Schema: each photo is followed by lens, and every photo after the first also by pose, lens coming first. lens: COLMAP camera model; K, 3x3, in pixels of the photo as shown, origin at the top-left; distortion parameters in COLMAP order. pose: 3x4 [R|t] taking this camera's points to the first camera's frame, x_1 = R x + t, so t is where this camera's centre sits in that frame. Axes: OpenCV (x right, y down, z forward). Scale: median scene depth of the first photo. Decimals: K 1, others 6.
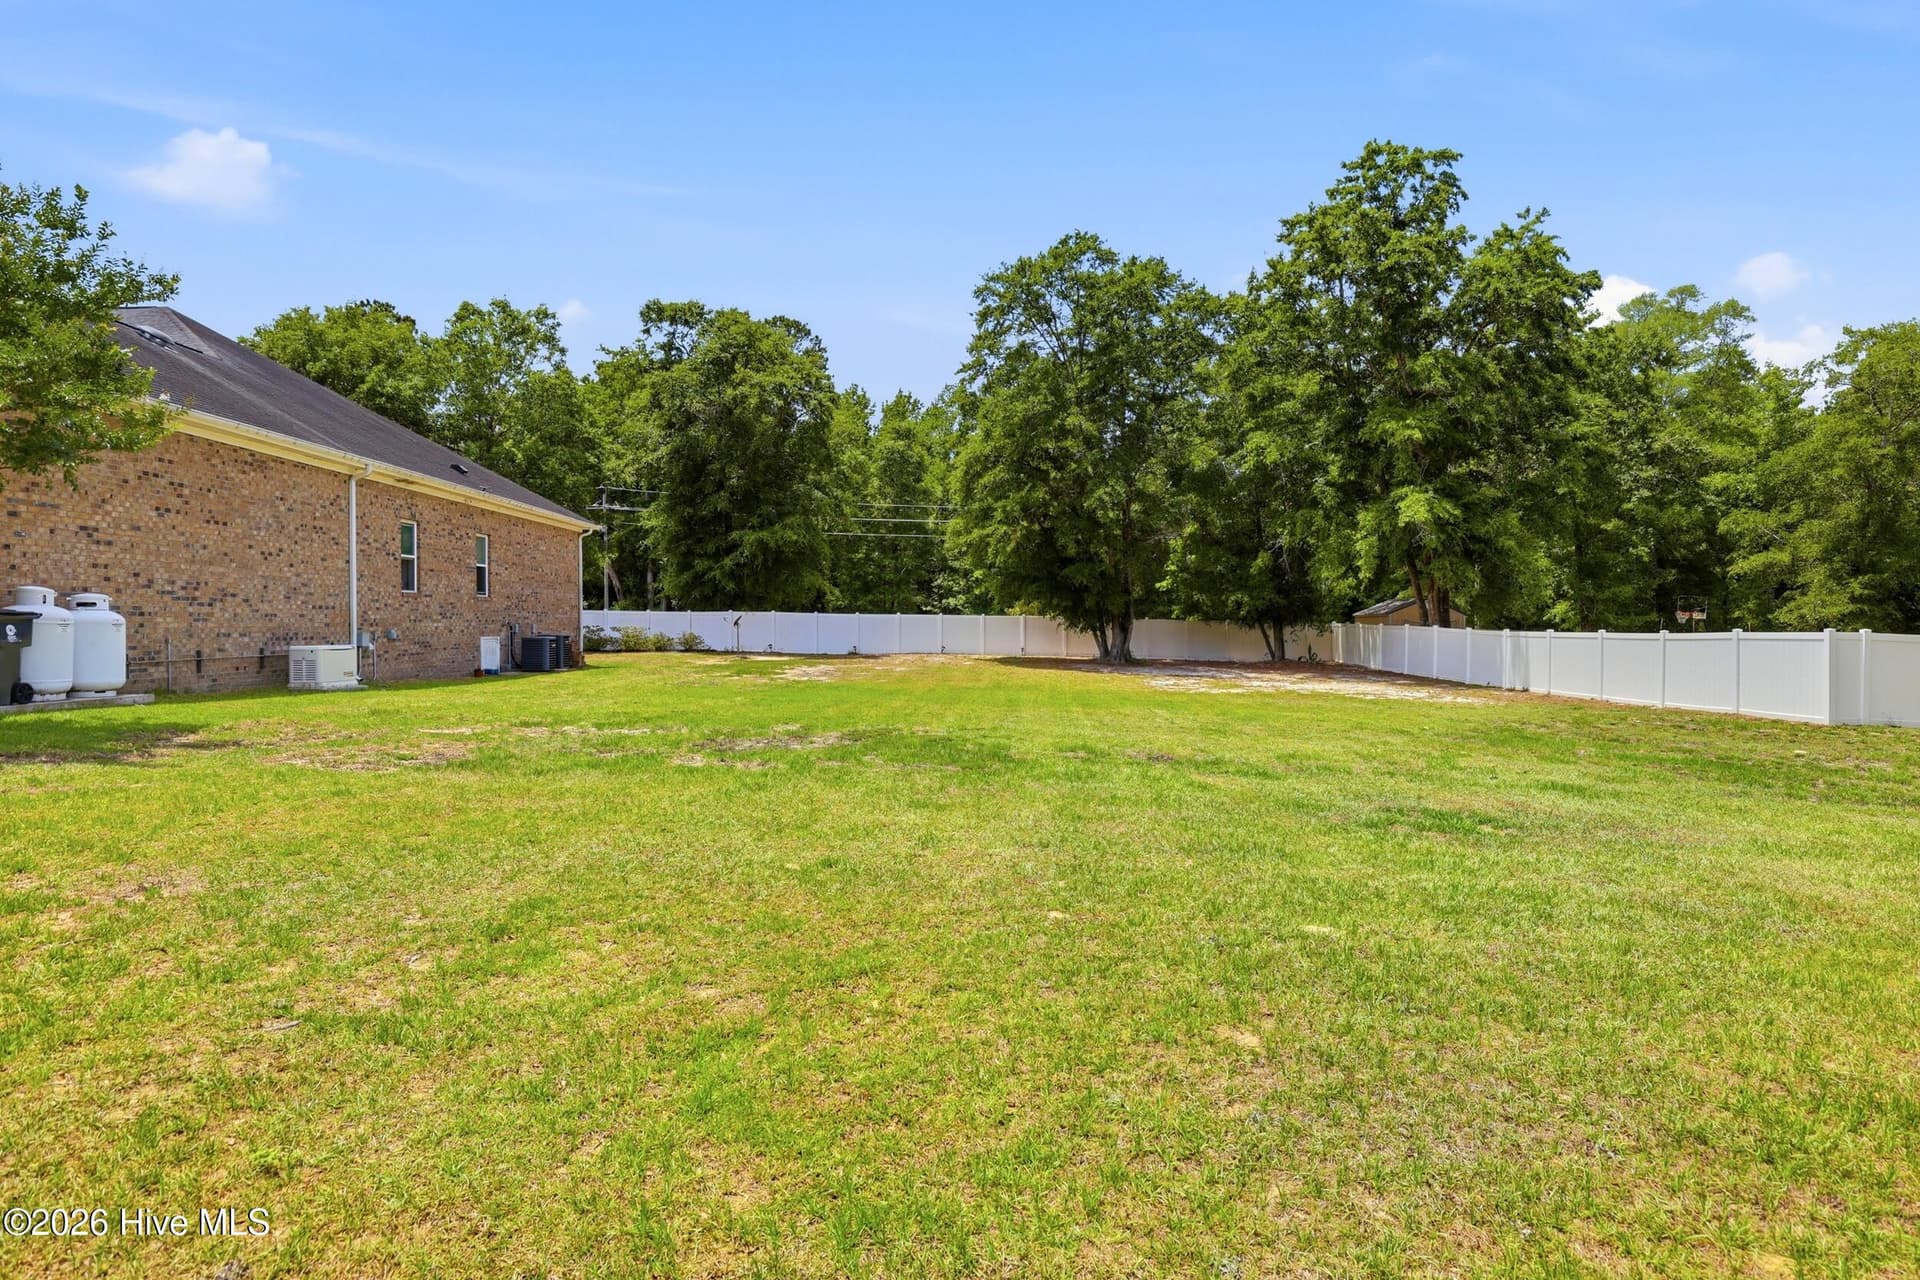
lens RADIAL K [[1079.2, 0, 943.4], [0, 1079.2, 643.7], [0, 0, 1]] dist [-0.032642, -0.001001]
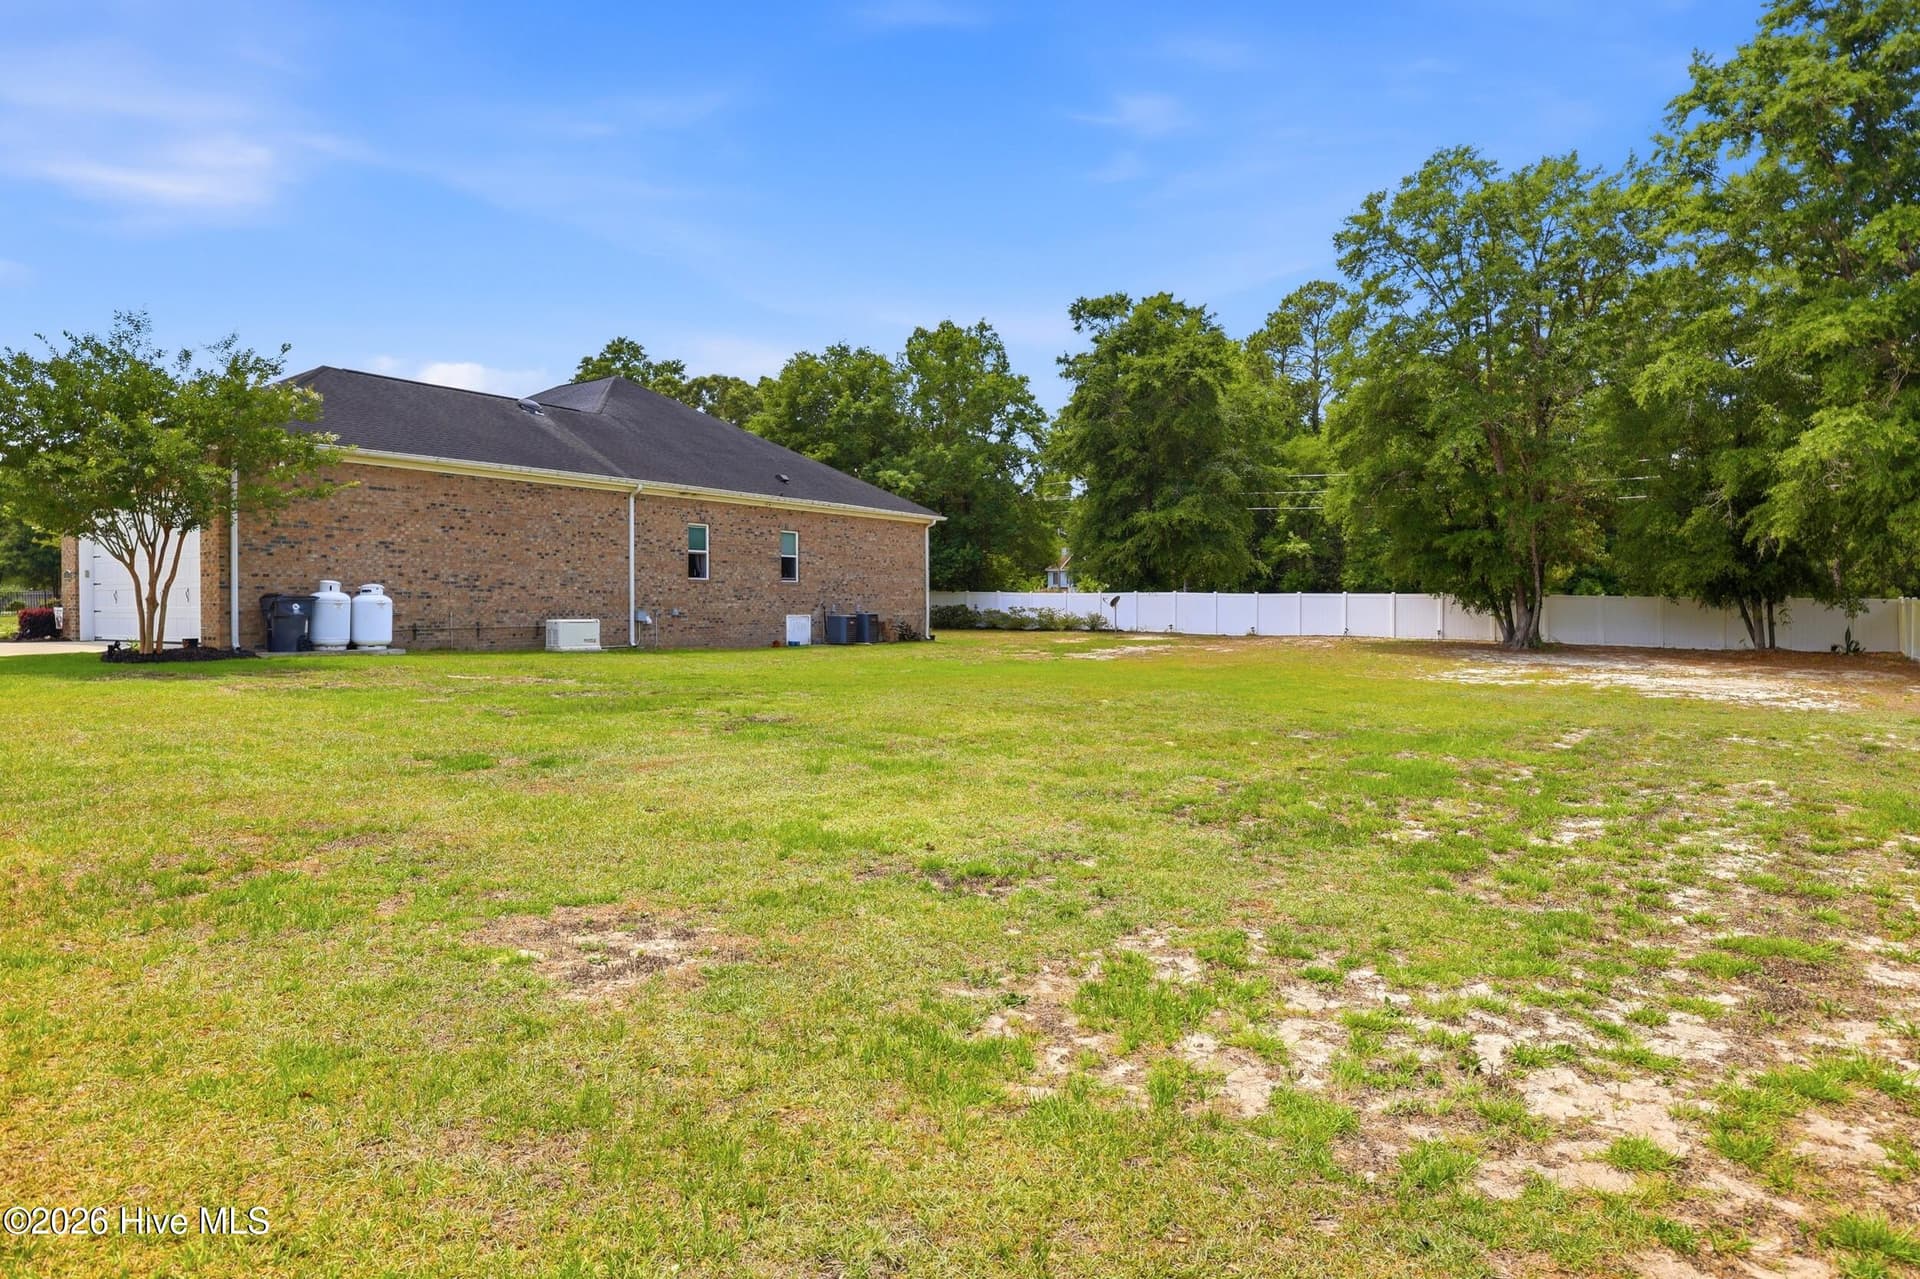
lens RADIAL K [[1079.2, 0, 939.5], [0, 1079.2, 642.1], [0, 0, 1]] dist [-0.032642, -0.001001]
pose [[0.818547, 0.014541, -0.574255, 0.464778], [-0.006567, 0.999851, 0.015957, 0.004494], [0.574402, -0.009290, 0.818521, 0.102255]]
